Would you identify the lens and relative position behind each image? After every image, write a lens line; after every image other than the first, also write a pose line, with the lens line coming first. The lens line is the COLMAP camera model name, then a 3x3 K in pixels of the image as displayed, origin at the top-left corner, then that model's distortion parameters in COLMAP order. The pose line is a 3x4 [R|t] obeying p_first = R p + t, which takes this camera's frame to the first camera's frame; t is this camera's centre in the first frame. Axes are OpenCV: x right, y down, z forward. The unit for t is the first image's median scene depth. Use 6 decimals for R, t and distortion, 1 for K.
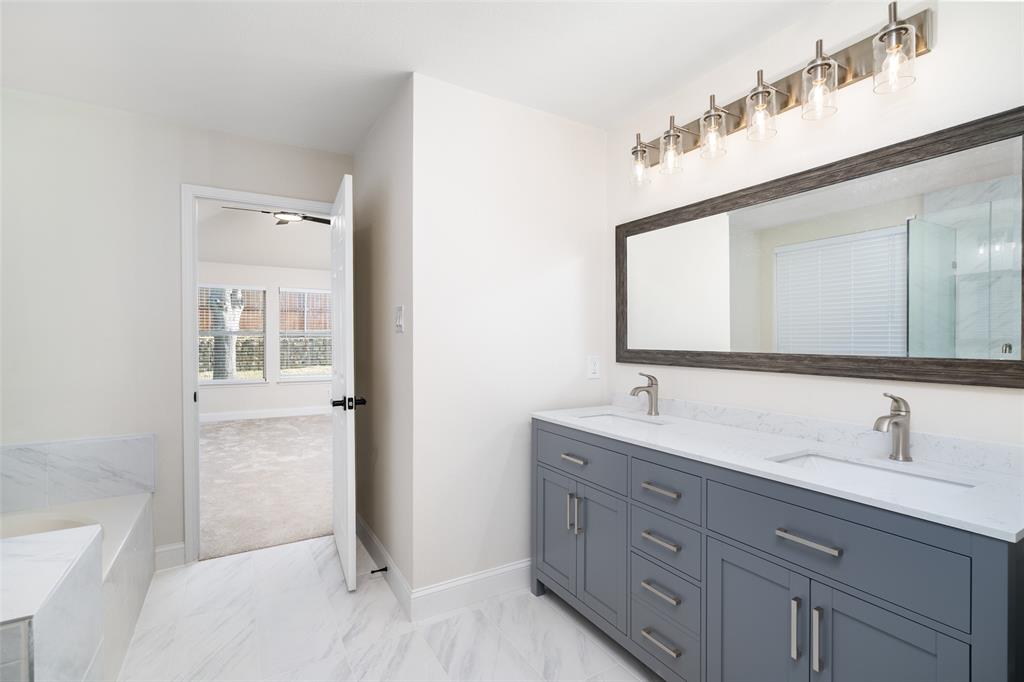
lens RADIAL K [[485.9, 0, 509.9], [0, 485.9, 334.3], [0, 0, 1]] dist [0.050459, 0.000097]
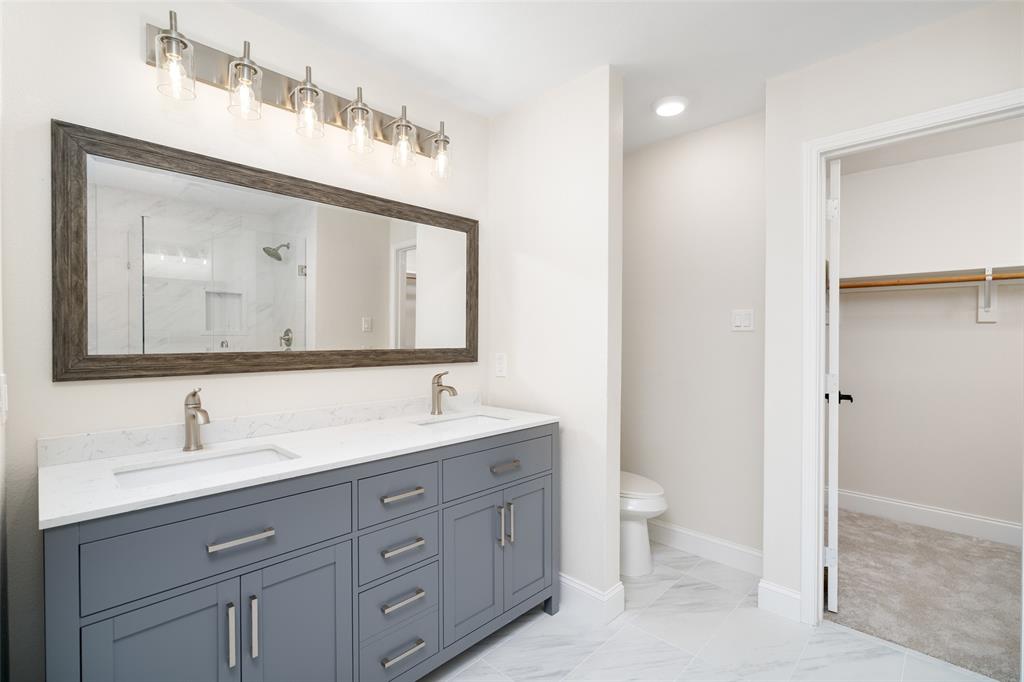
lens RADIAL K [[464.2, 0, 512.0], [0, 464.2, 341.0], [0, 0, 1]] dist [-0.003566, -0.000351]
pose [[-0.262773, -0.010374, 0.964802, -0.442756], [-0.010437, 0.999914, 0.007909, 0.005391], [-0.964801, -0.007992, -0.262858, 0.750227]]
